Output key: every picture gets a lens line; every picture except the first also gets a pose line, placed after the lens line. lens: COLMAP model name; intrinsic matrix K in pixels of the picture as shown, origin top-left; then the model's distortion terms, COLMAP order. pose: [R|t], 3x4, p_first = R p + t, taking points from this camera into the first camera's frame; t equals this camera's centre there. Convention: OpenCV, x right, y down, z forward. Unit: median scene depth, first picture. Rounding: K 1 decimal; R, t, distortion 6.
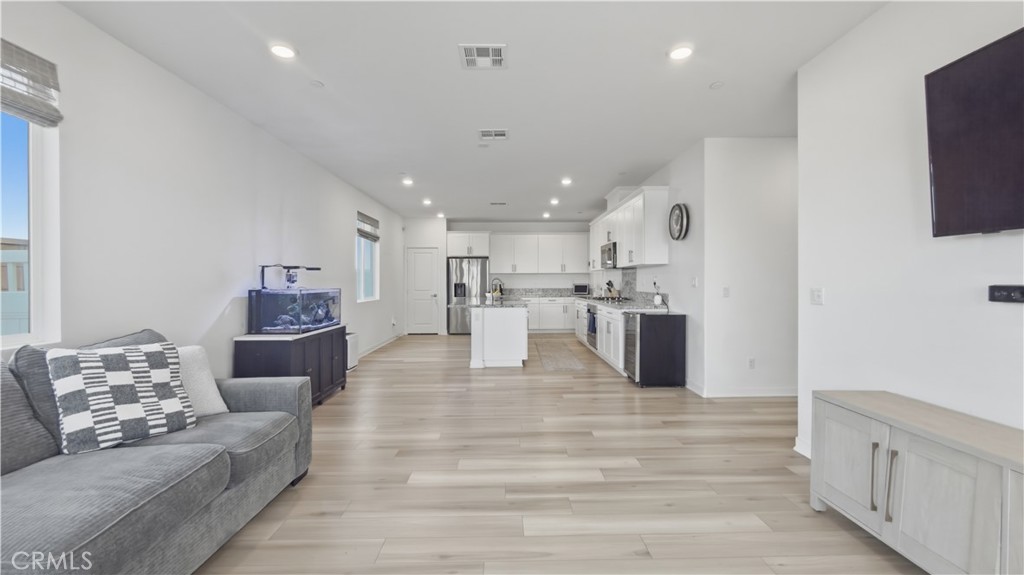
lens RADIAL K [[431.1, 0, 512.0], [0, 431.1, 287.5], [0, 0, 1]] dist [0.000369, -0.000002]
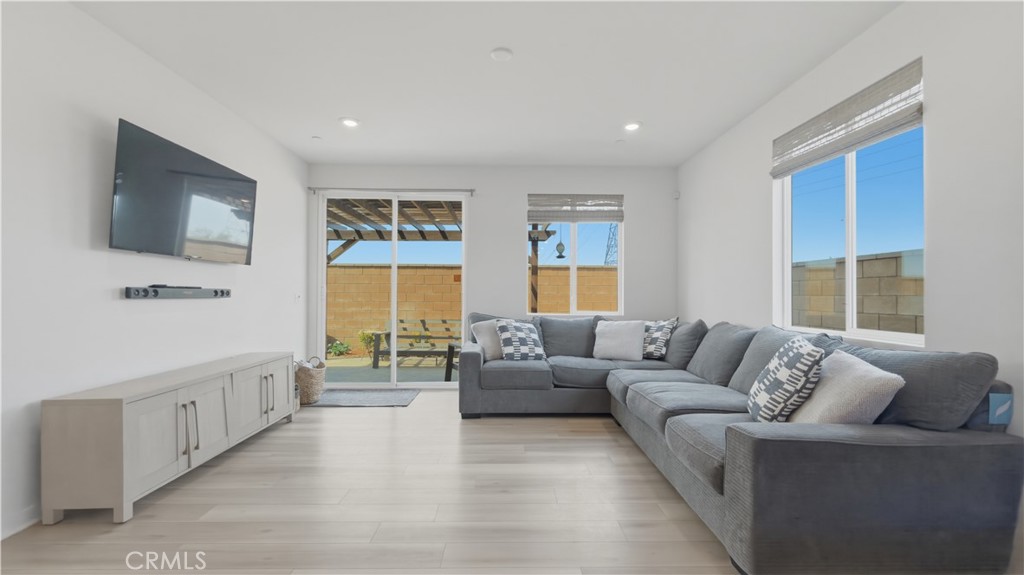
lens RADIAL K [[414.8, 0, 514.8], [0, 414.8, 289.7], [0, 0, 1]] dist [0.000541, -0.000006]
pose [[-0.999999, 0.000781, 0.000738, -0.047805], [0.000786, 0.999979, 0.006485, -0.001563], [-0.000733, 0.006485, -0.999979, 0.564800]]
